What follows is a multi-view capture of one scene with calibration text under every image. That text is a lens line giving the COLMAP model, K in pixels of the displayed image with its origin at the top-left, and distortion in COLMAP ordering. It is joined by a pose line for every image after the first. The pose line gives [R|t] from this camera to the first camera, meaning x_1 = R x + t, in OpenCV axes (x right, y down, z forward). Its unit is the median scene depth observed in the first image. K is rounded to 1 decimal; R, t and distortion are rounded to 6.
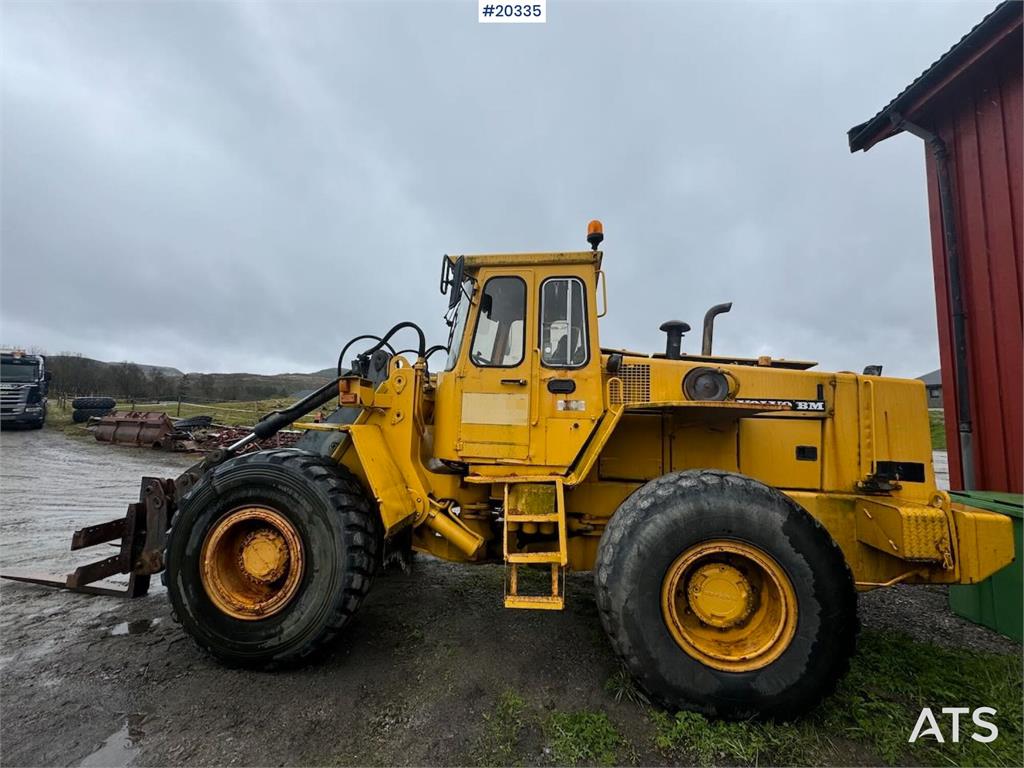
lens RADIAL K [[406.8, 0, 512.0], [0, 406.8, 384.0], [0, 0, 1]] dist [-0.002481, 0.000021]
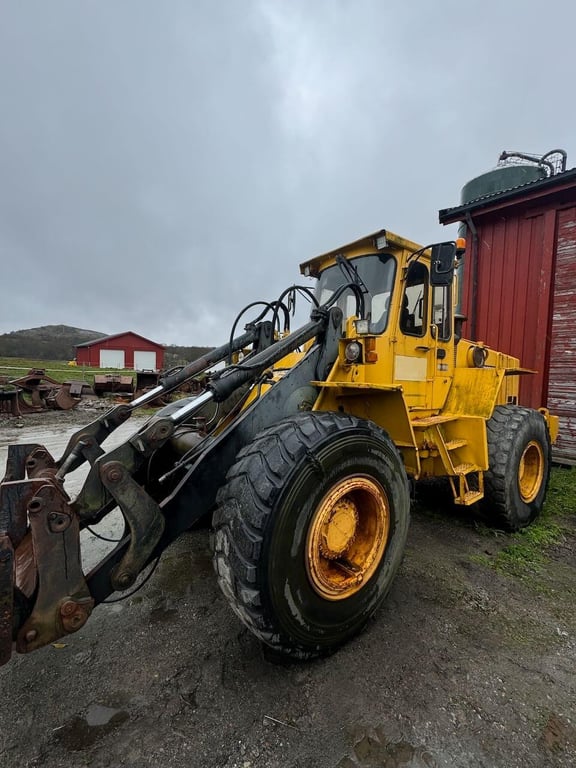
lens RADIAL K [[338.5, 0, 288.0], [0, 338.5, 384.0], [0, 0, 1]] dist [-0.003433, -0.000149]
pose [[0.721212, -0.017742, 0.692487, -1.260126], [-0.076347, 0.991546, 0.104918, 0.032087], [-0.688494, -0.128538, 0.713760, 0.598611]]
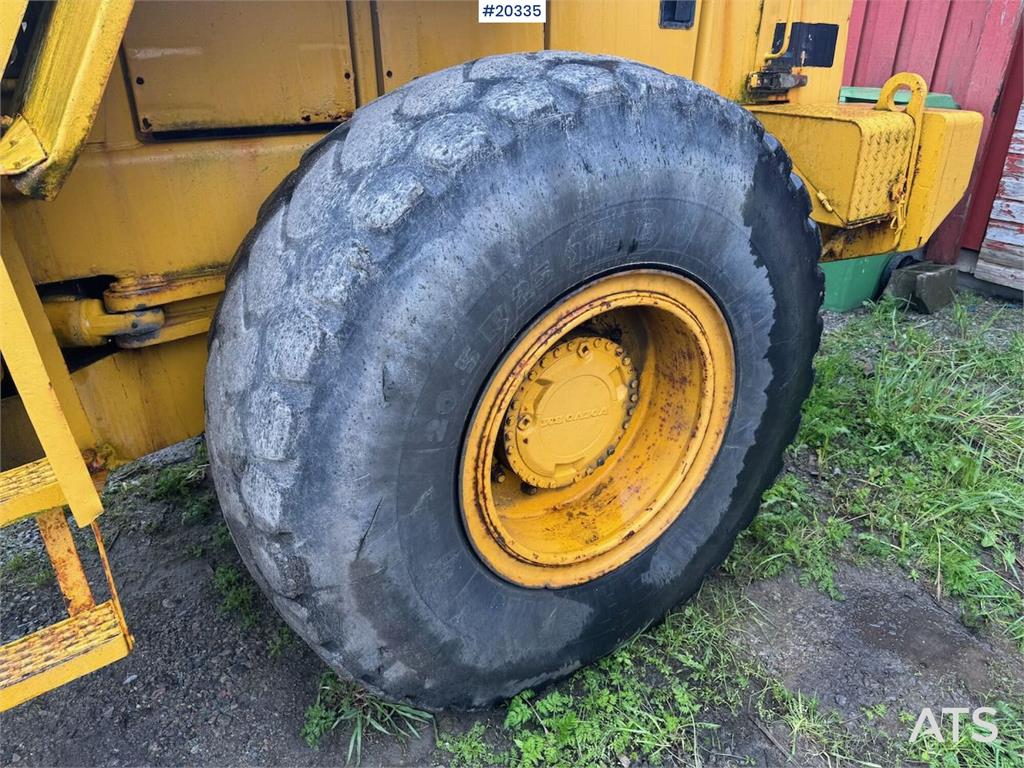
lens RADIAL K [[717.0, 0, 512.0], [0, 717.0, 384.0], [0, 0, 1]] dist [0.056181, -0.062958]
pose [[0.755464, -0.312036, 0.576114, 0.089878], [-0.032653, 0.860285, 0.508767, 0.148180], [-0.654376, -0.403167, 0.639725, 0.570932]]
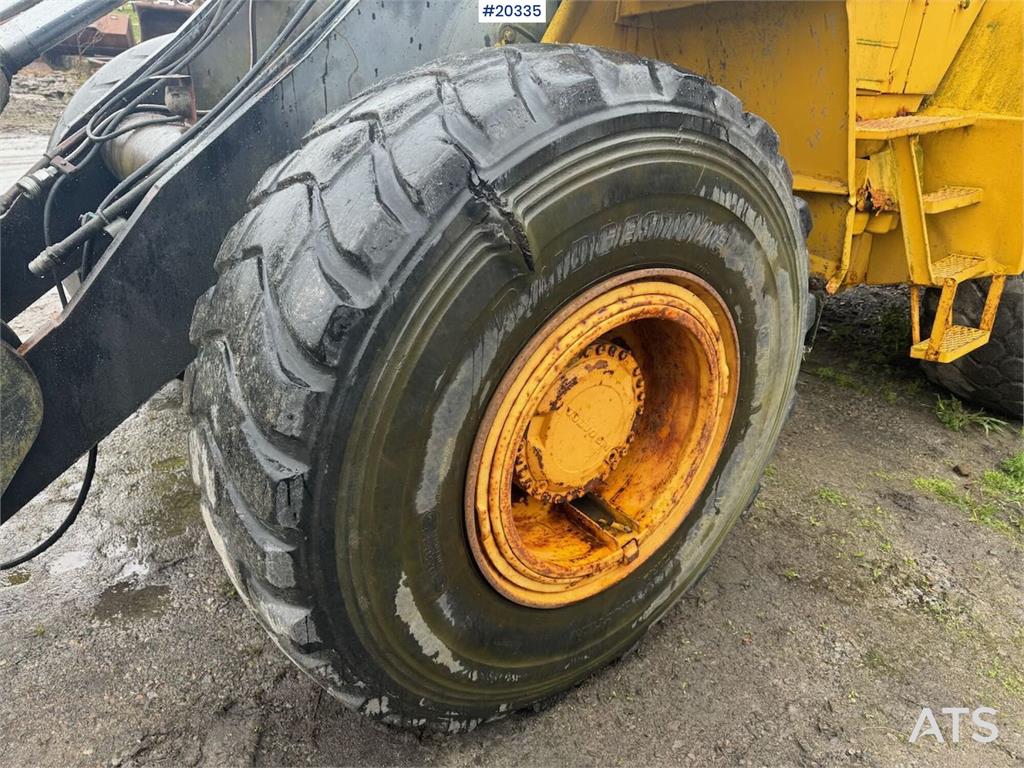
lens RADIAL K [[717.0, 0, 512.0], [0, 717.0, 384.0], [0, 0, 1]] dist [0.056181, -0.062958]
pose [[0.735937, -0.270862, 0.620509, -1.020020], [-0.103602, 0.860643, 0.498558, 0.134113], [-0.669077, -0.431193, 0.605317, 0.744083]]
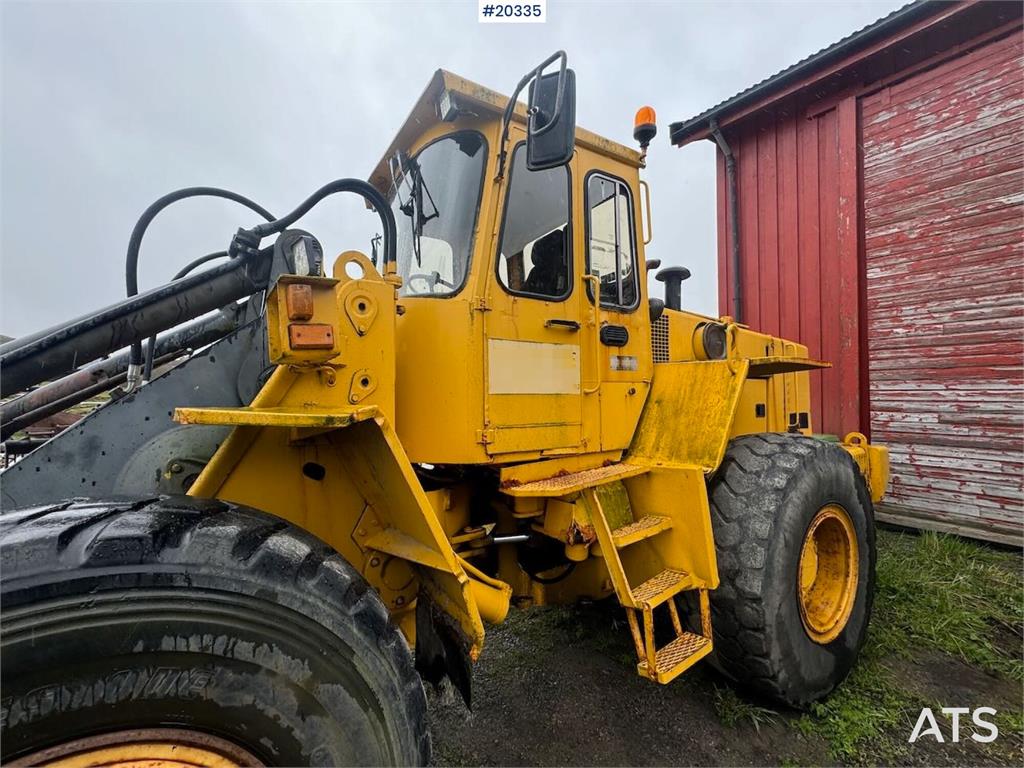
lens RADIAL K [[442.4, 0, 512.0], [0, 442.4, 384.0], [0, 0, 1]] dist [-0.000286, -0.000694]
pose [[0.751828, -0.019333, 0.659076, -0.592959], [-0.024271, 0.998081, 0.056964, 0.057532], [-0.658913, -0.058823, 0.749916, 0.640414]]
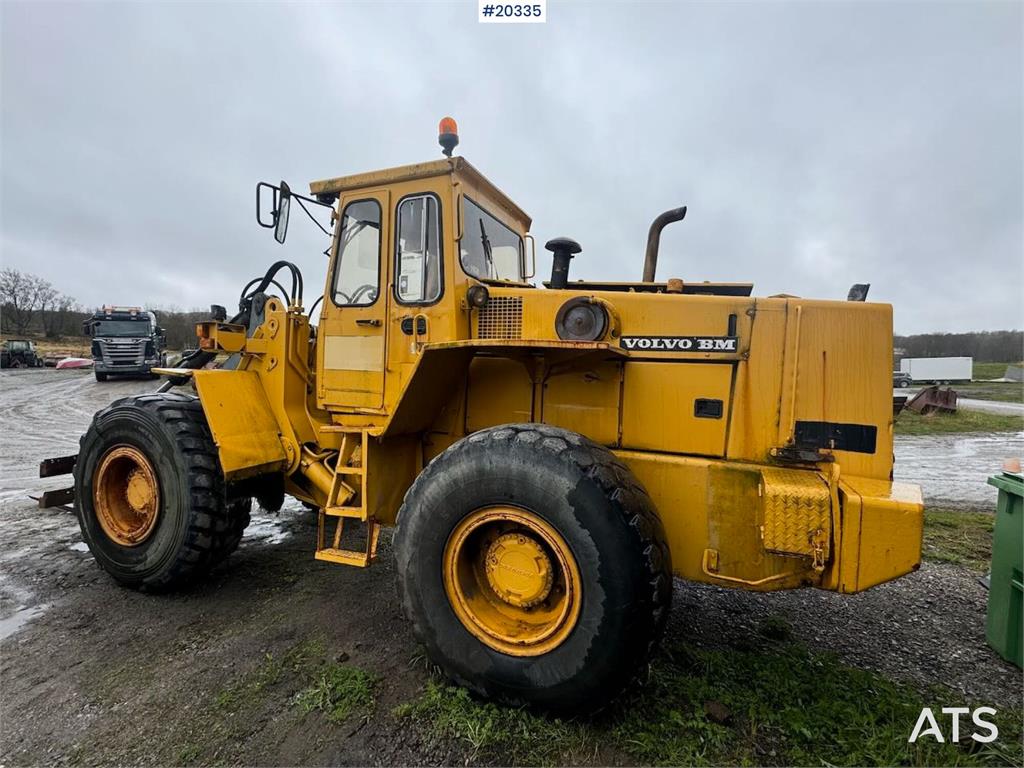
lens RADIAL K [[475.4, 0, 512.0], [0, 475.4, 384.0], [0, 0, 1]] dist [-0.002735, -0.000425]
pose [[0.964889, 0.007533, -0.262548, 0.685902], [0.021871, 0.993813, 0.108892, 0.026513], [0.261744, -0.110811, 0.958755, 0.087154]]
